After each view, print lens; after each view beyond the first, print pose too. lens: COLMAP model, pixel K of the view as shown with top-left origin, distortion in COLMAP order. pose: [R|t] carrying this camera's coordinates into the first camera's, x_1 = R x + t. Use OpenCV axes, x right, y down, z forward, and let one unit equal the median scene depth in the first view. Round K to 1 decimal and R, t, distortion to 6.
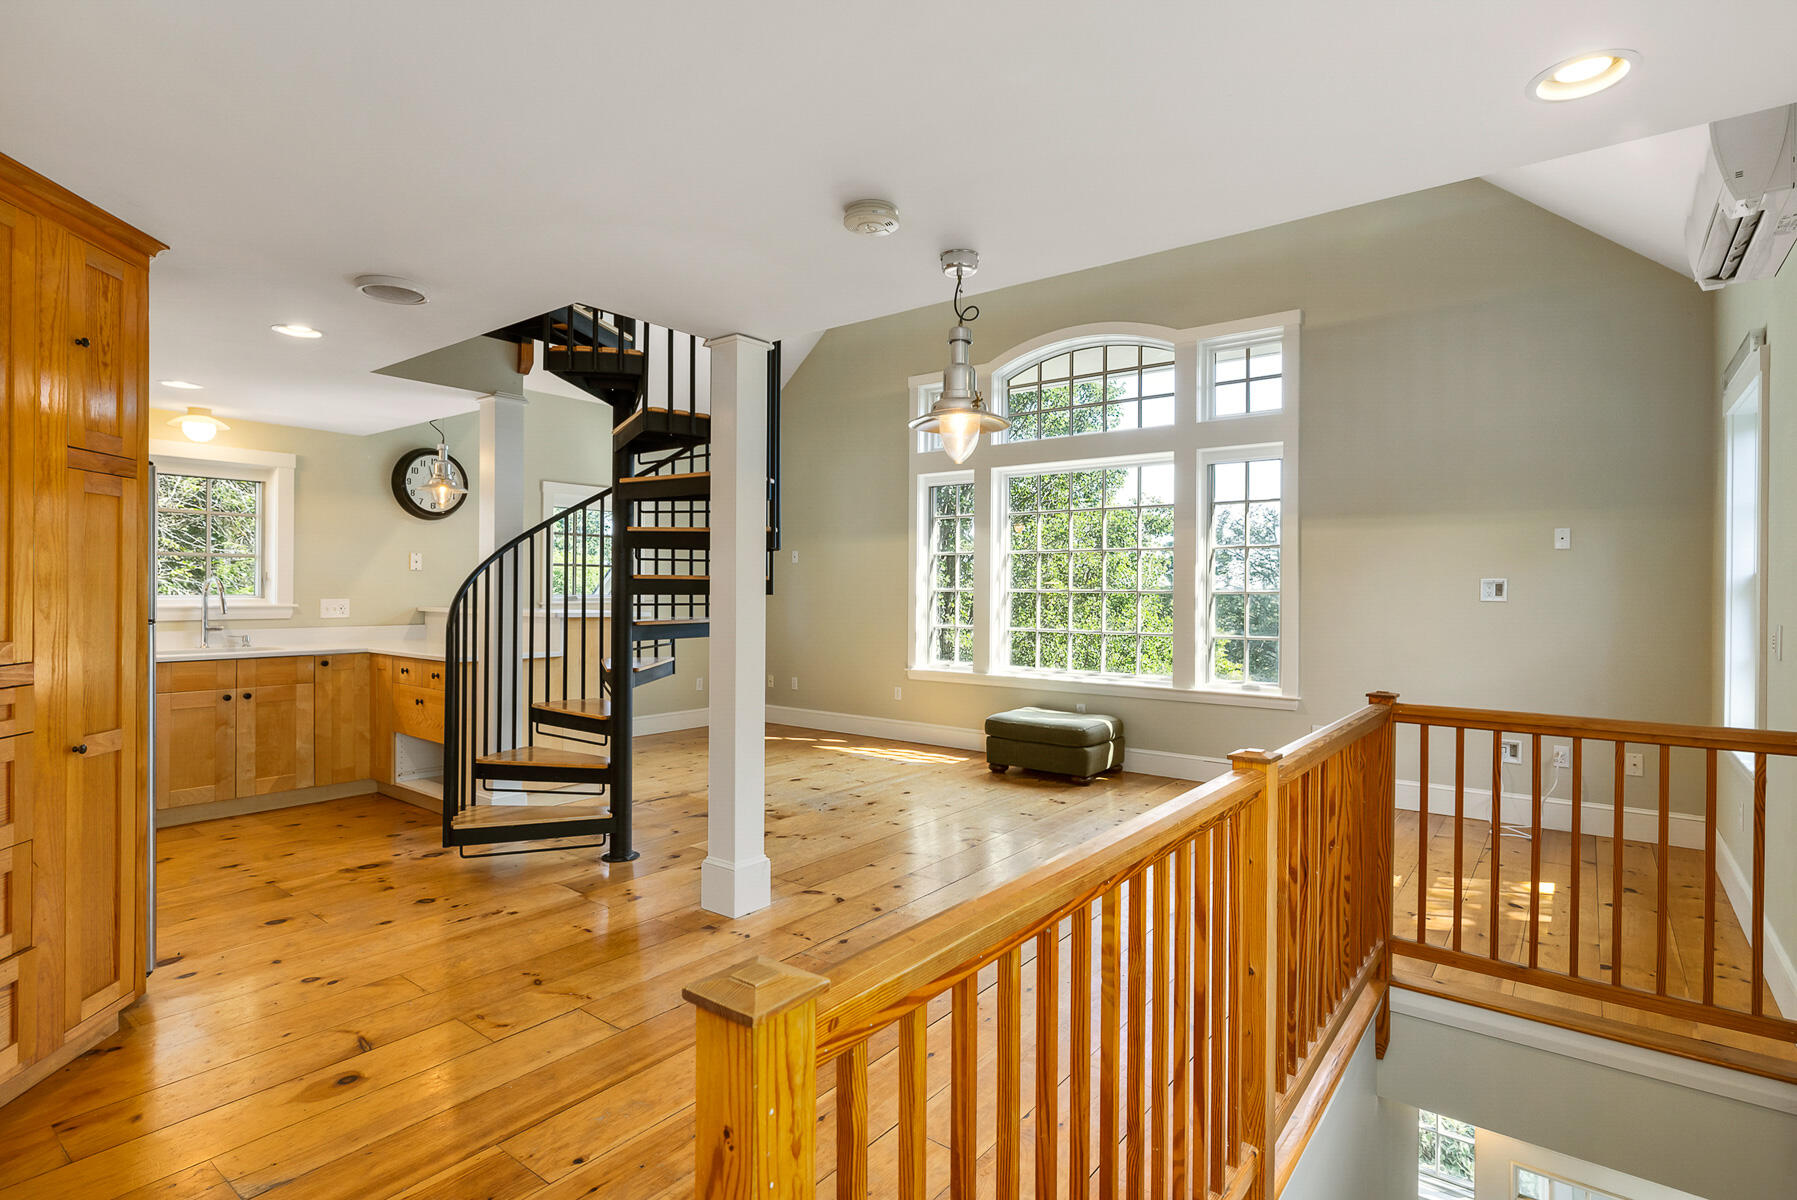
lens RADIAL K [[917.5, 0, 904.1], [0, 917.5, 592.8], [0, 0, 1]] dist [-0.006909, 0.001090]
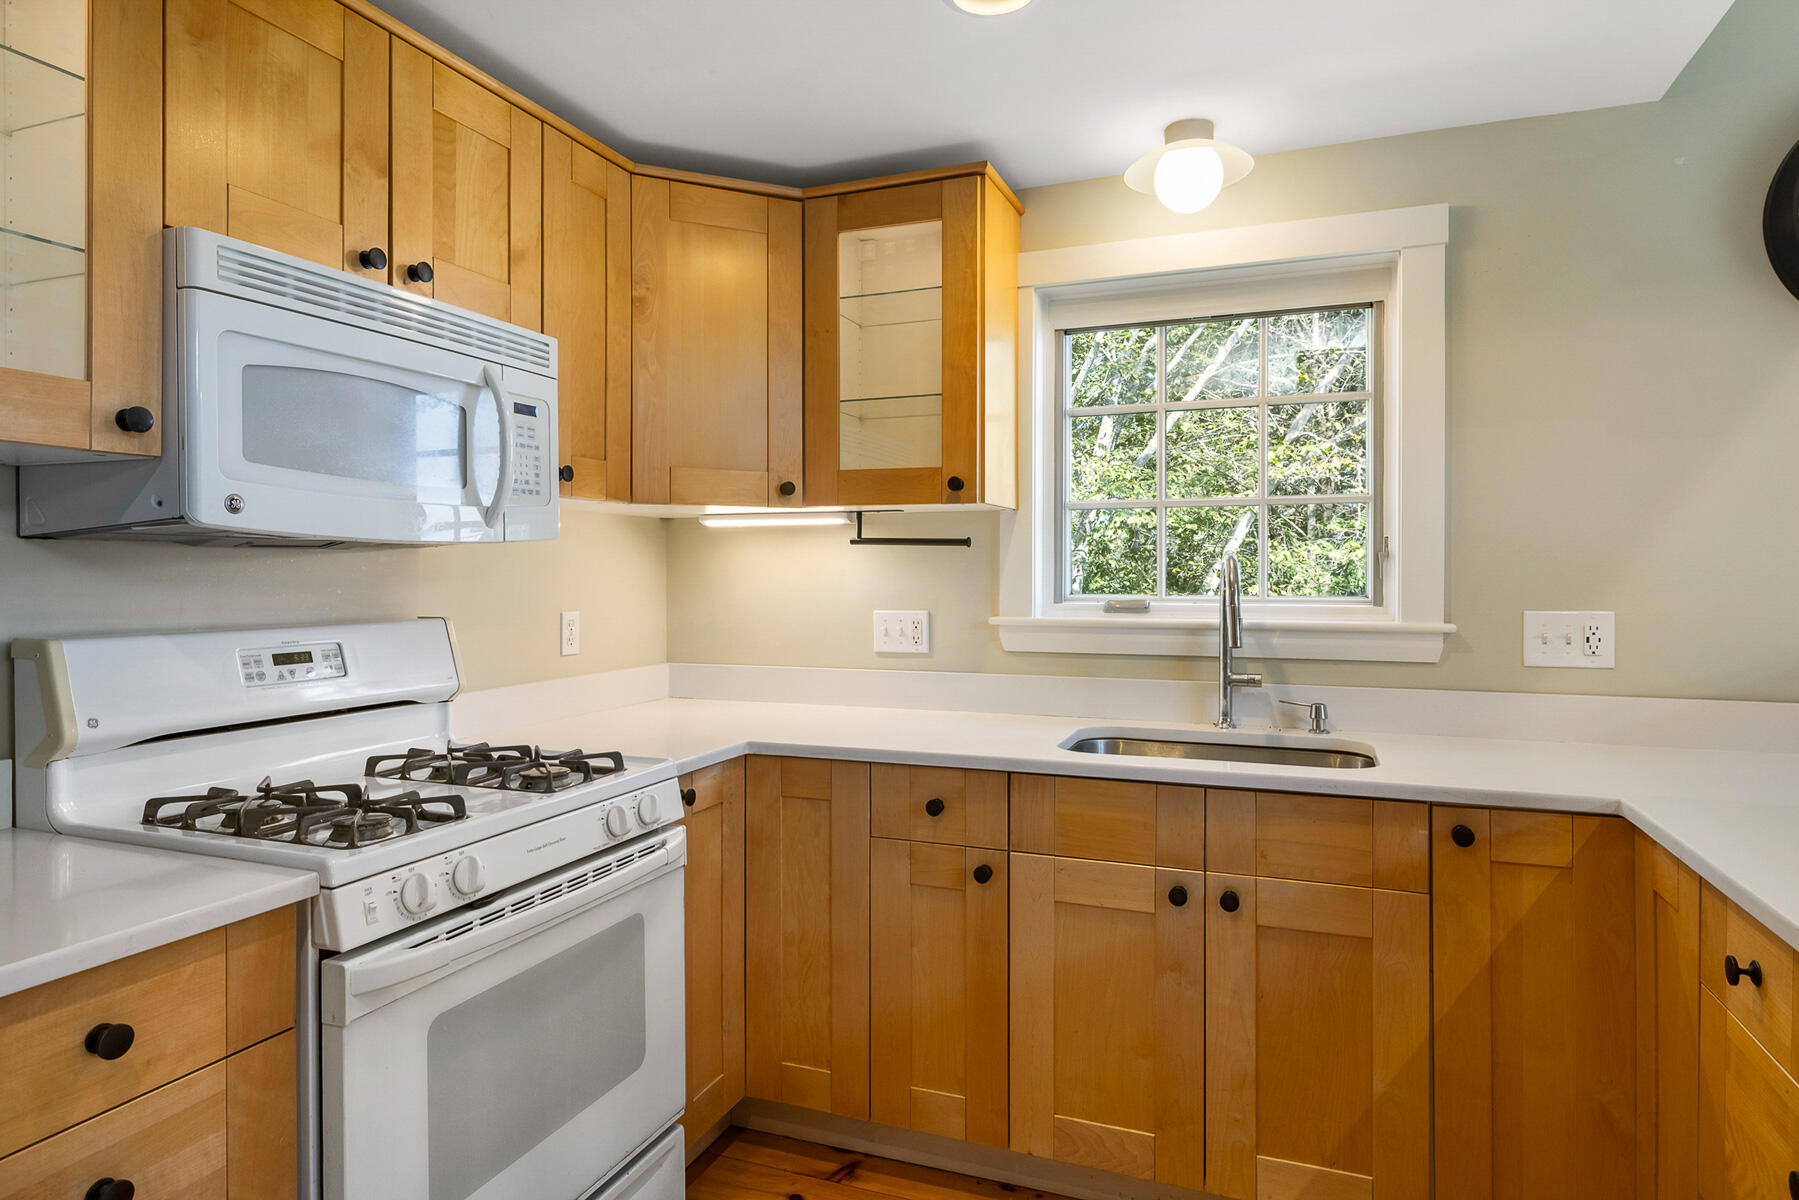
lens RADIAL K [[1031.1, 0, 930.7], [0, 1031.1, 561.9], [0, 0, 1]] dist [0.000641, -0.001586]
pose [[0.287789, -0.007689, -0.957663, -0.363701], [0.000717, 0.999969, -0.007813, -0.009269], [0.957693, 0.001562, 0.287786, 0.742568]]
